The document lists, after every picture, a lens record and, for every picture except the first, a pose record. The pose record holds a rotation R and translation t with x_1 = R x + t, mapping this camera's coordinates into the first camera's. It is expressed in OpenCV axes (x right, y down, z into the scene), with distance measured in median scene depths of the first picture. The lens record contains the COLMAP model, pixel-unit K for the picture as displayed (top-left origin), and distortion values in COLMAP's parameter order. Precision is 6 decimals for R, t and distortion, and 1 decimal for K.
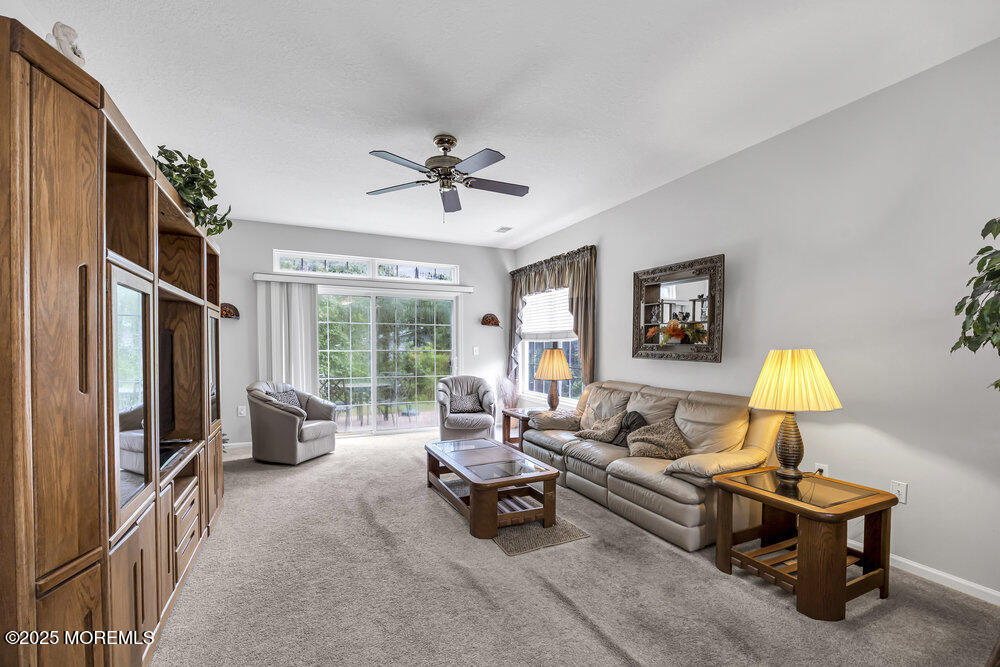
lens RADIAL K [[425.4, 0, 502.3], [0, 425.4, 347.7], [0, 0, 1]] dist [0.000265, 0.000026]
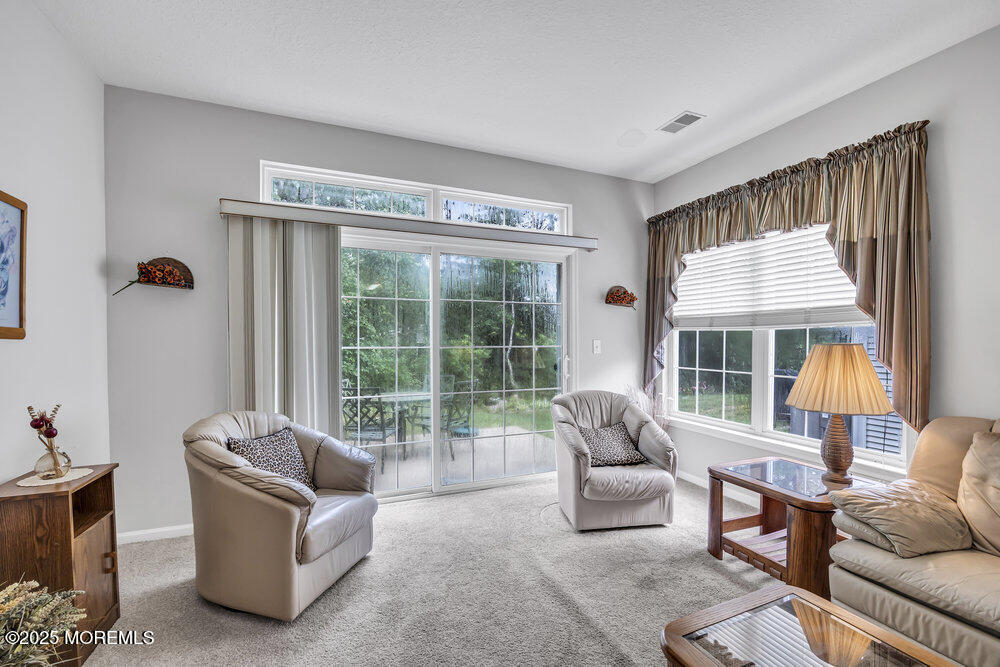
lens RADIAL K [[405.3, 0, 500.0], [0, 405.3, 333.5], [0, 0, 1]] dist [-0.000497, 0.000019]
pose [[0.999454, -0.004071, -0.032778, -0.216362], [0.003573, 0.999878, -0.015236, -0.003687], [0.032836, 0.015111, 0.999347, 0.495316]]
